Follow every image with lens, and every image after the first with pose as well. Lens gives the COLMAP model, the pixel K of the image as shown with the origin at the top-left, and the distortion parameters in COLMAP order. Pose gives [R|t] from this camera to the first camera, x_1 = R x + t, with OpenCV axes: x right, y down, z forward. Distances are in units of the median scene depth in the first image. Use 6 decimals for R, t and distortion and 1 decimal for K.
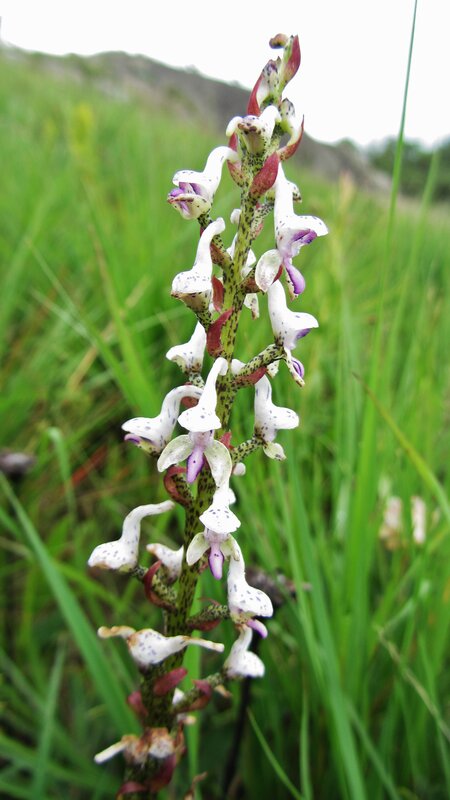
lens RADIAL K [[690.5, 0, 223.2], [0, 690.5, 405.3], [0, 0, 1]] dist [0.030502, 0.001957]
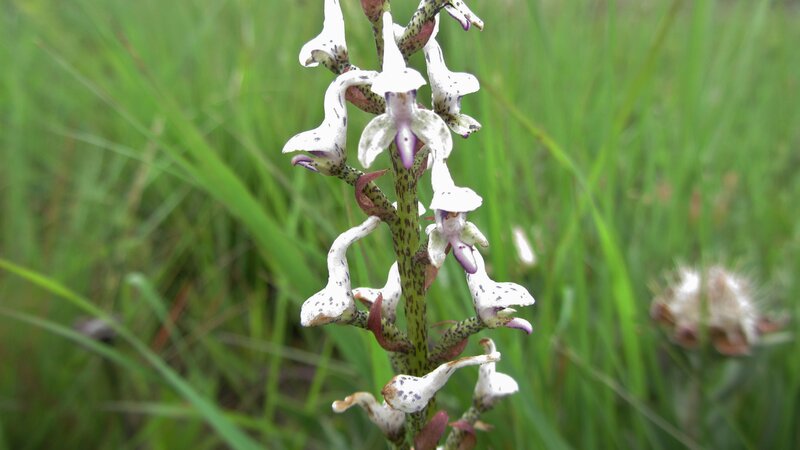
lens RADIAL K [[690.5, 0, 397.3], [0, 690.5, 217.8], [0, 0, 1]] dist [0.030502, 0.001957]
pose [[0.927214, -0.327741, 0.181272, -0.198675], [0.325492, 0.944572, 0.042889, 0.115399], [-0.185281, 0.019236, 0.982497, 0.203330]]
